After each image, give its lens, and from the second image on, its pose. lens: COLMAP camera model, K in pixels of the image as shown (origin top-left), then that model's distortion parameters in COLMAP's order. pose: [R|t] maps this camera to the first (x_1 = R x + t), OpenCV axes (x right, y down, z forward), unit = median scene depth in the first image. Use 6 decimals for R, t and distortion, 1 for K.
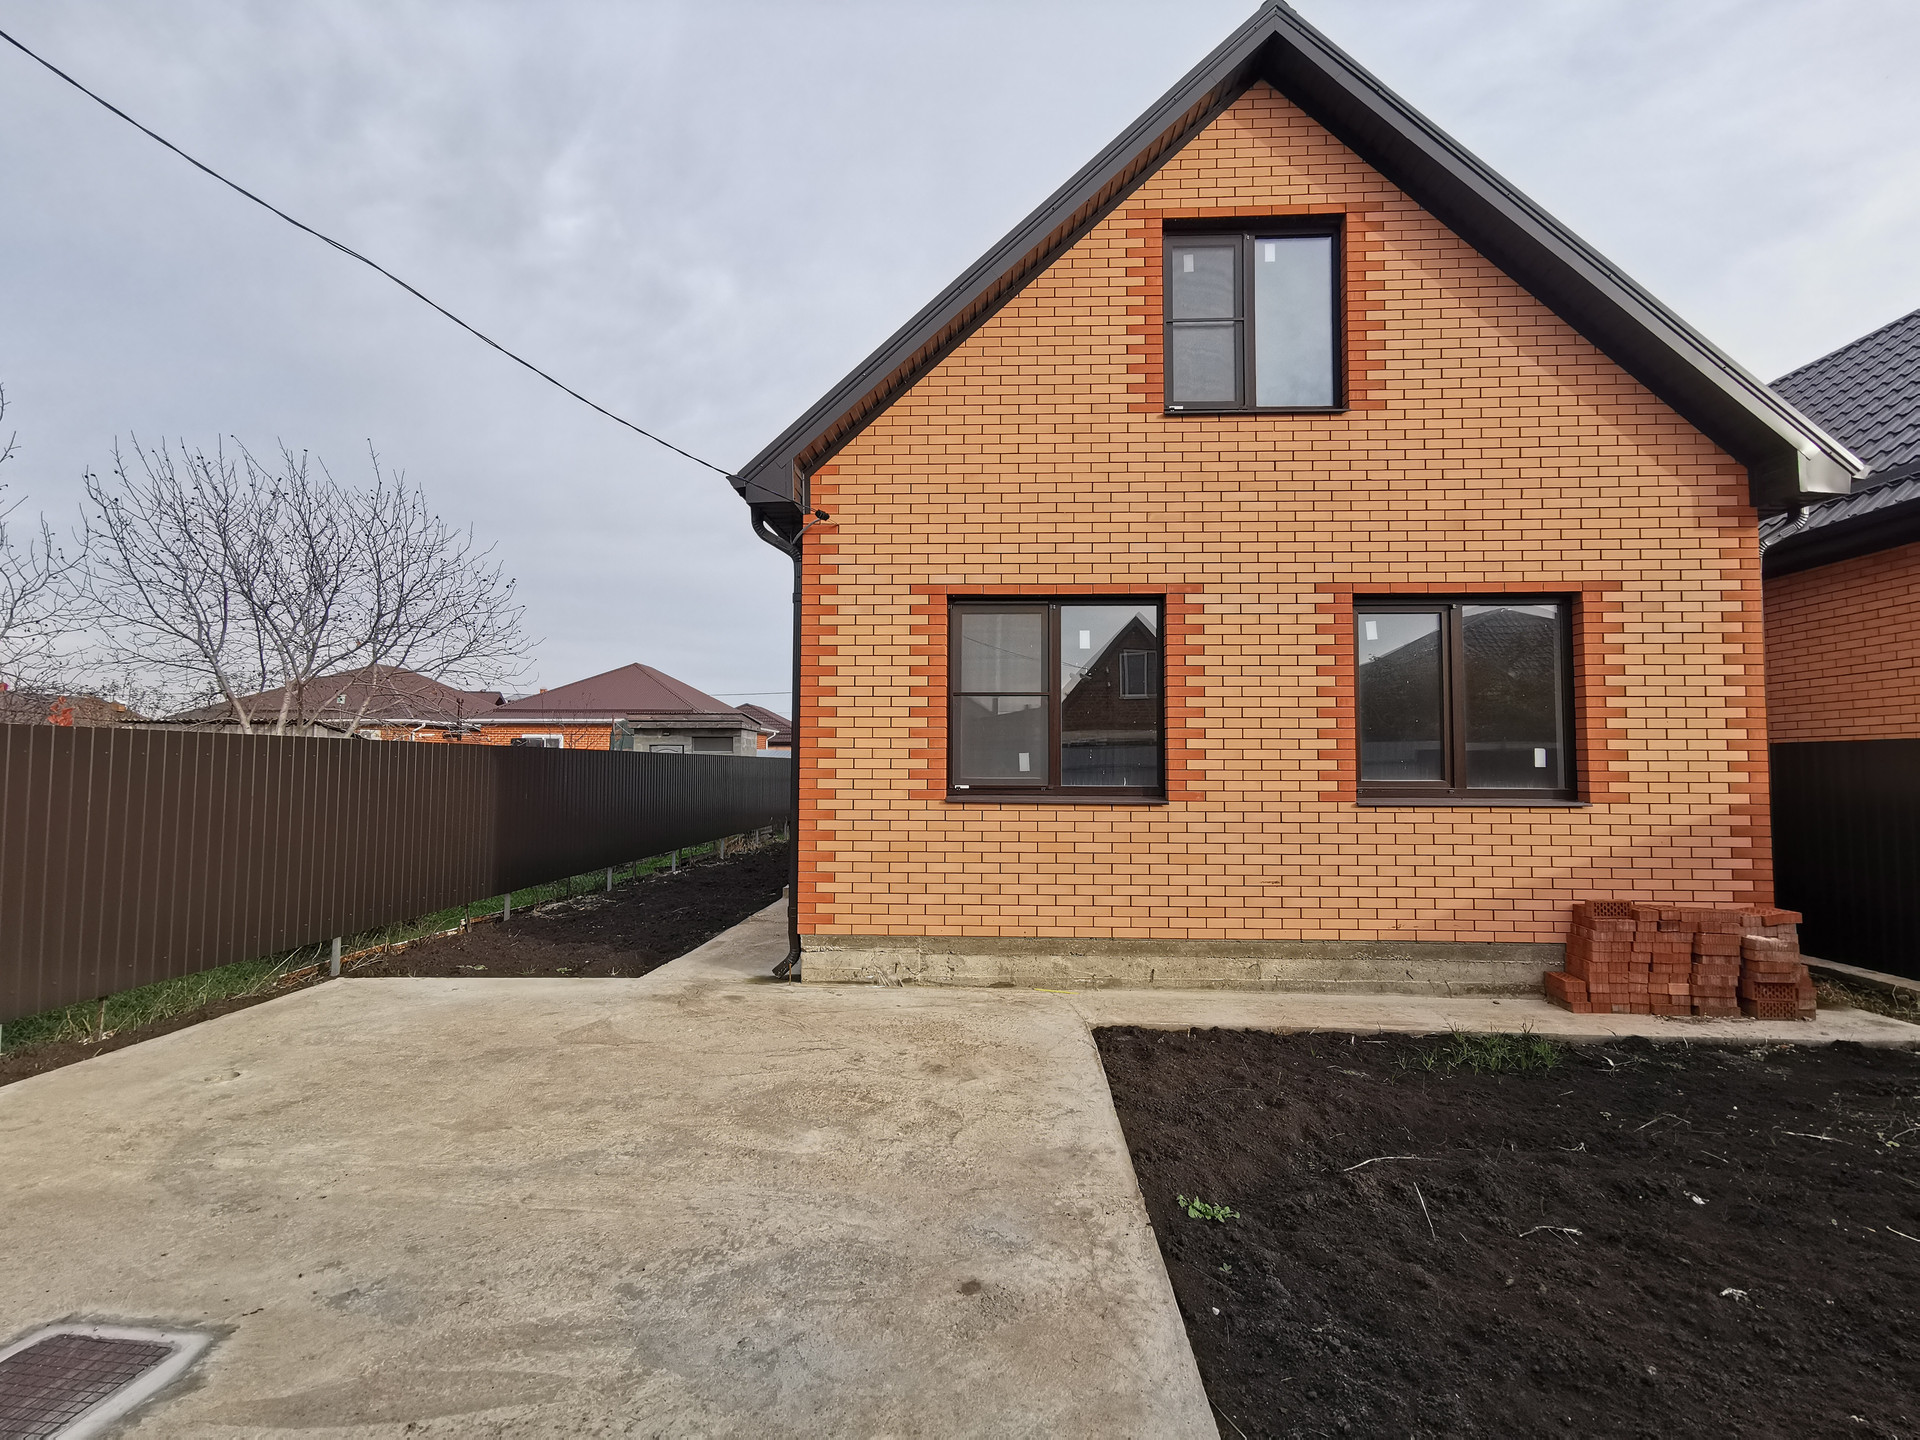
lens RADIAL K [[875.3, 0, 958.3], [0, 875.3, 728.4], [0, 0, 1]] dist [0.011746, -0.007578]
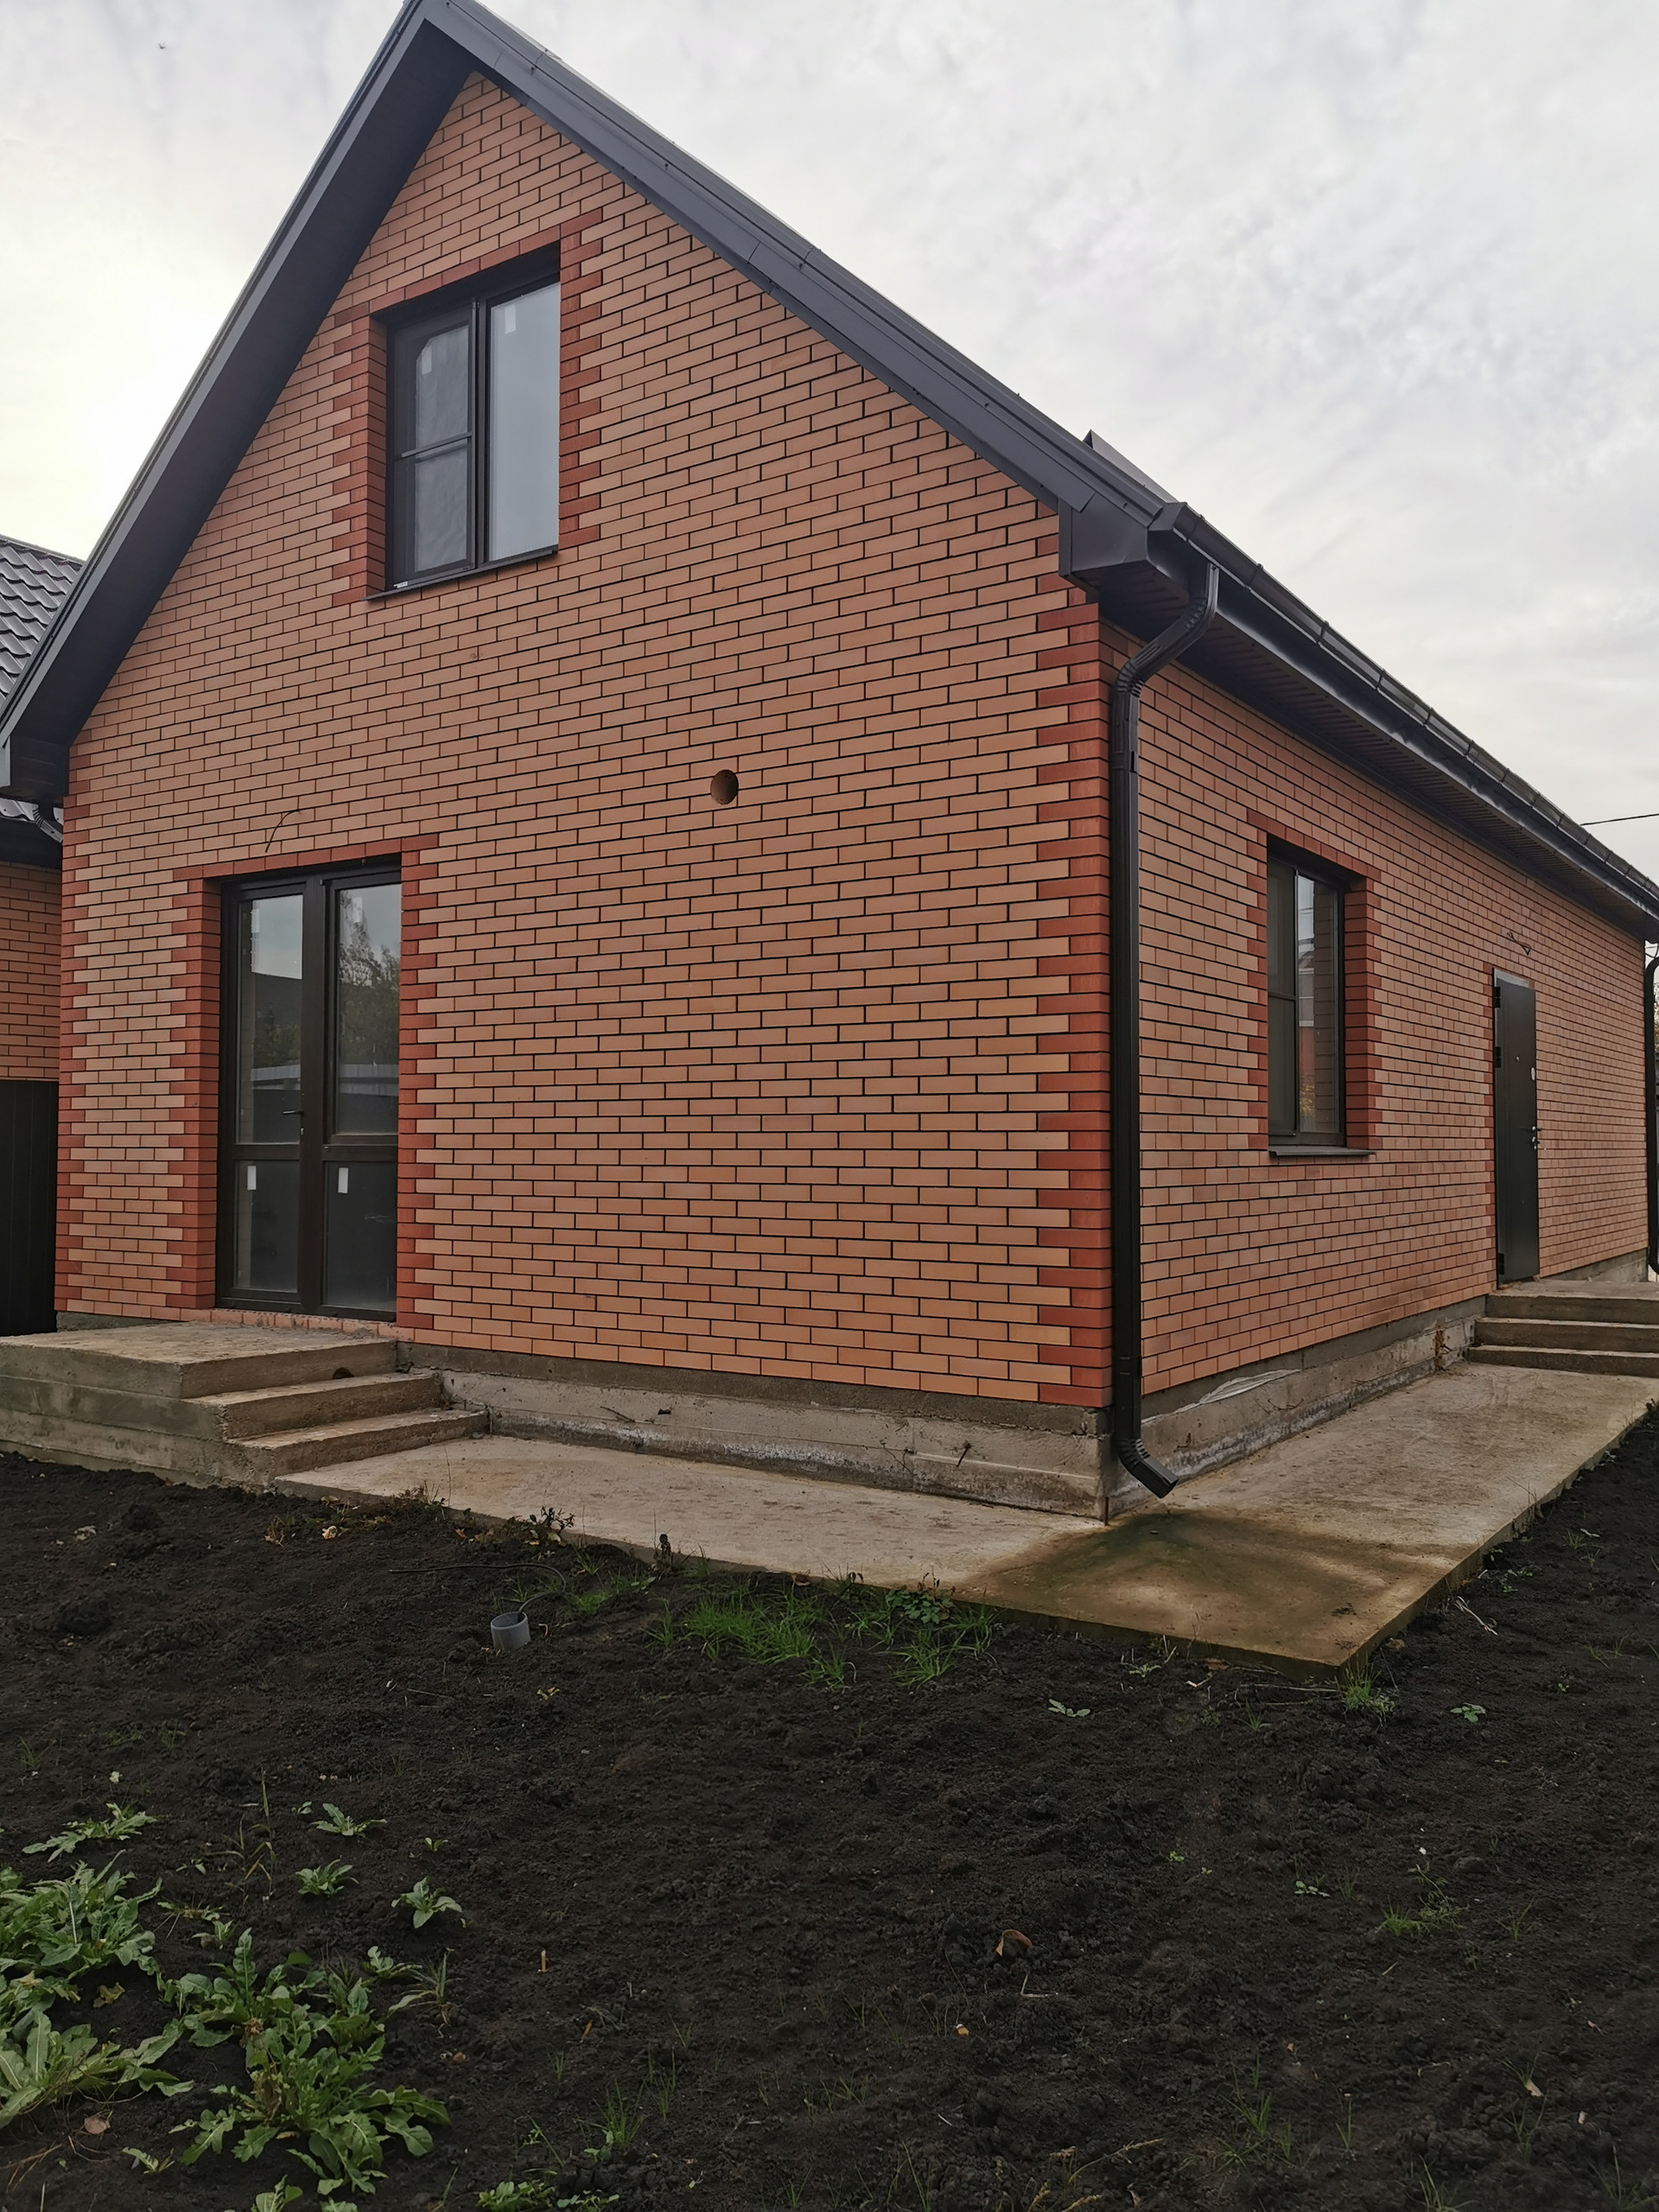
lens RADIAL K [[1738.1, 0, 814.9], [0, 1738.1, 1072.1], [0, 0, 1]] dist [0.030790, -0.053089]
pose [[0.850947, -0.024338, -0.524687, 1.308244], [0.039101, 0.999089, 0.017072, 0.010858], [0.523794, -0.035043, 0.851124, -0.017725]]
